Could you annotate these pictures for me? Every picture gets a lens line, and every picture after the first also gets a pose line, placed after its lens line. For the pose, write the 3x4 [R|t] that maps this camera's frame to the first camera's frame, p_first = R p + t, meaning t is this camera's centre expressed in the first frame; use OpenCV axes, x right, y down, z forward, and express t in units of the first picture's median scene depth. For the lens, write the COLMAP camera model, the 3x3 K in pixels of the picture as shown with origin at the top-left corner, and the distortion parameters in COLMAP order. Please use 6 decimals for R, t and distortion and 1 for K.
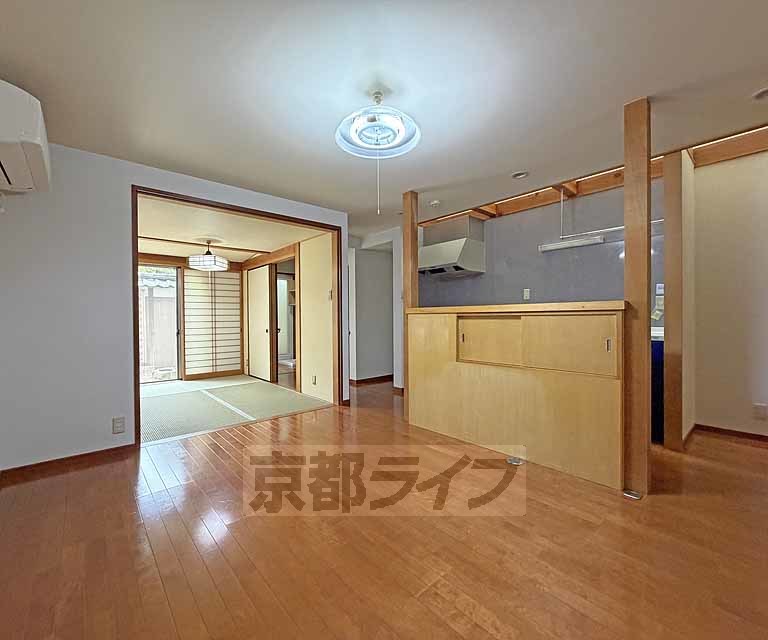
lens RADIAL K [[345.9, 0, 384.1], [0, 345.9, 318.9], [0, 0, 1]] dist [0.000405, 0.000030]
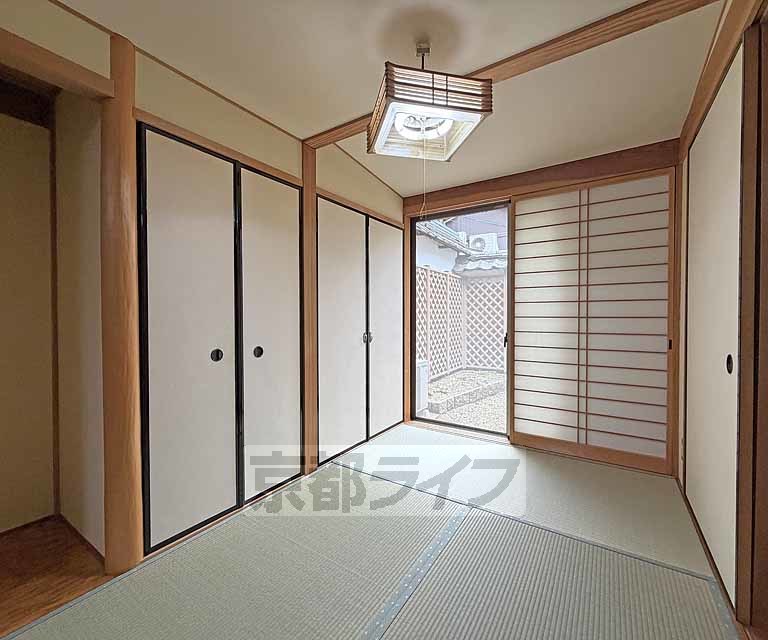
lens RADIAL K [[345.9, 0, 383.8], [0, 345.9, 318.0], [0, 0, 1]] dist [0.000405, 0.000030]
pose [[0.262324, 0.019989, -0.964773, -0.169175], [-0.011333, 0.999780, 0.017633, 0.004198], [0.964913, 0.006308, 0.262493, 0.670040]]
